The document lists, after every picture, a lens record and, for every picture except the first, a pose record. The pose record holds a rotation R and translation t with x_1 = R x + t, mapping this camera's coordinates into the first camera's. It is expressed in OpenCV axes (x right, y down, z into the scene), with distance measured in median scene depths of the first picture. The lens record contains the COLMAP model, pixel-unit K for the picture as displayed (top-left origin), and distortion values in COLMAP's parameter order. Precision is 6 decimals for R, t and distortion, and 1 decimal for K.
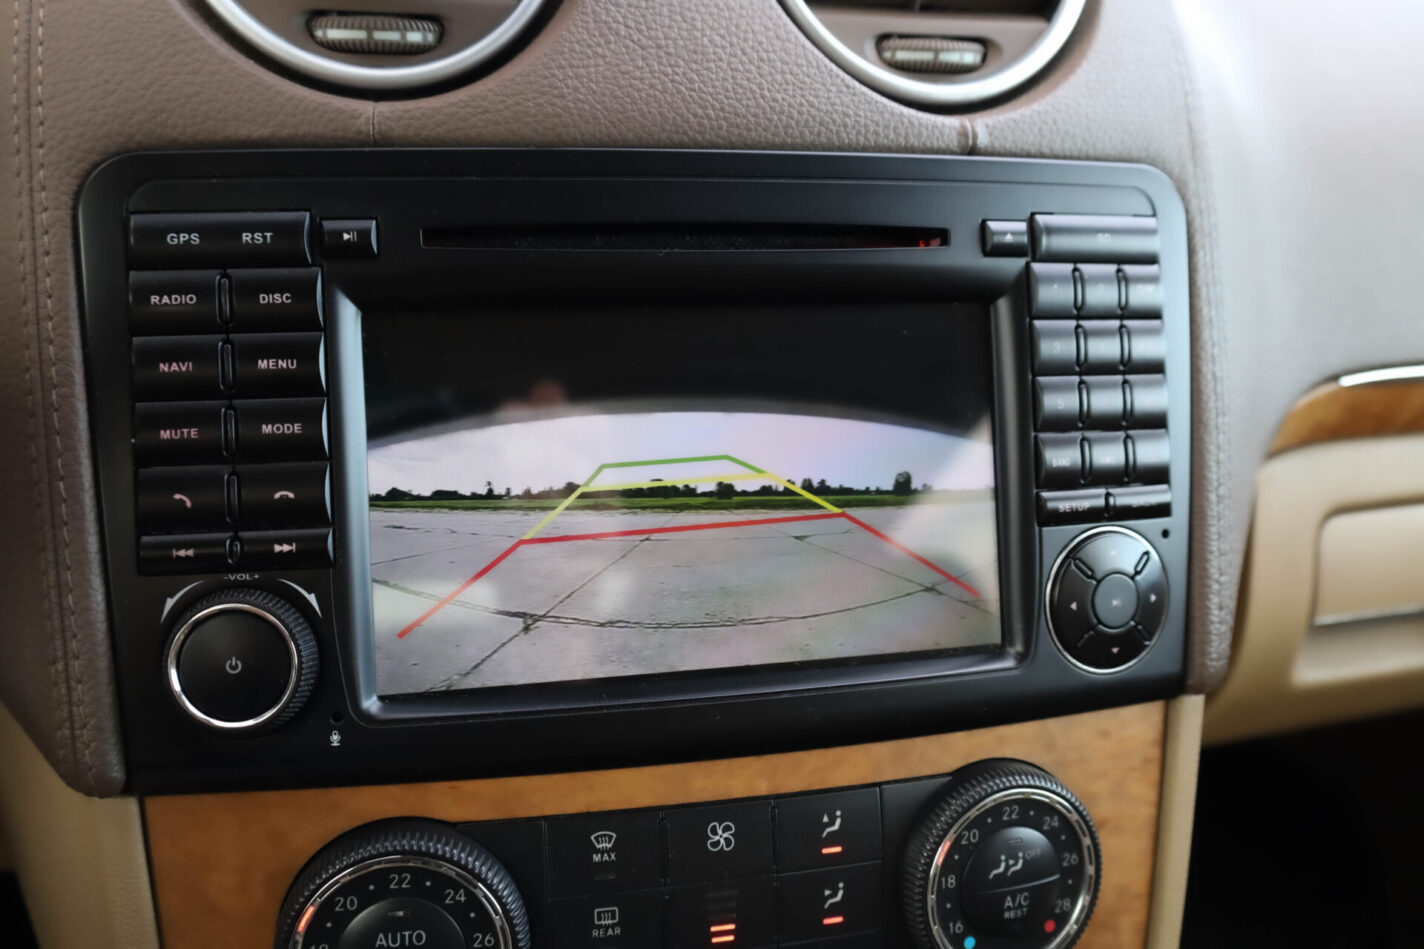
lens RADIAL K [[1312.0, 0, 714.3], [0, 1312.0, 467.8], [0, 0, 1]] dist [0.045535, 0.000000]
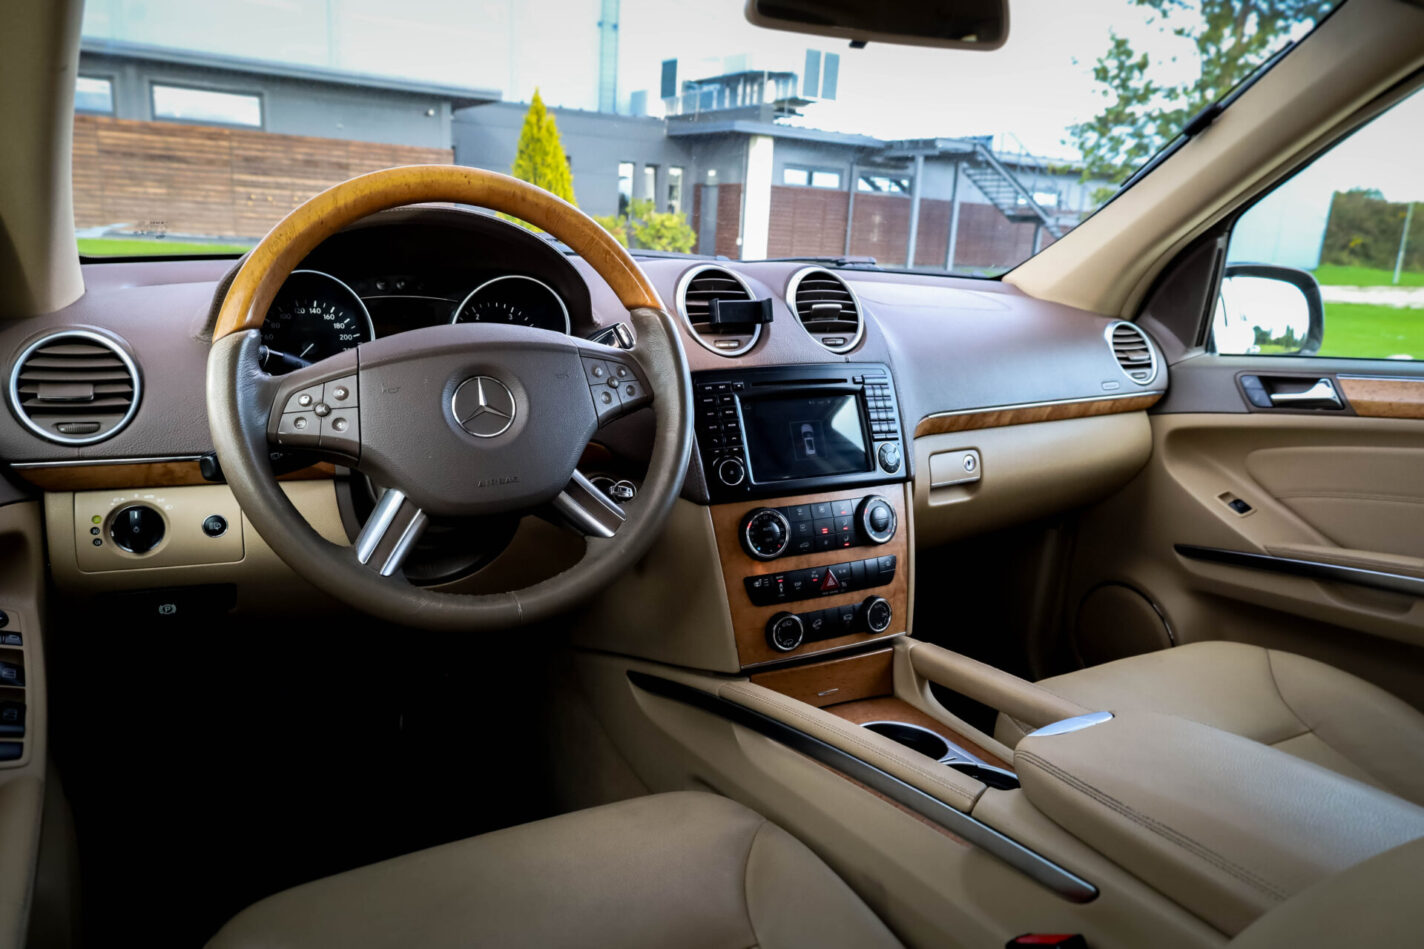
lens RADIAL K [[1010.6, 0, 714.5], [0, 1010.6, 477.5], [0, 0, 1]] dist [0.046880, 0.001989]
pose [[0.965111, -0.082950, 0.248356, -1.168125], [0.118286, 0.984313, -0.130904, 0.560692], [-0.233602, 0.155714, 0.959783, -2.210963]]
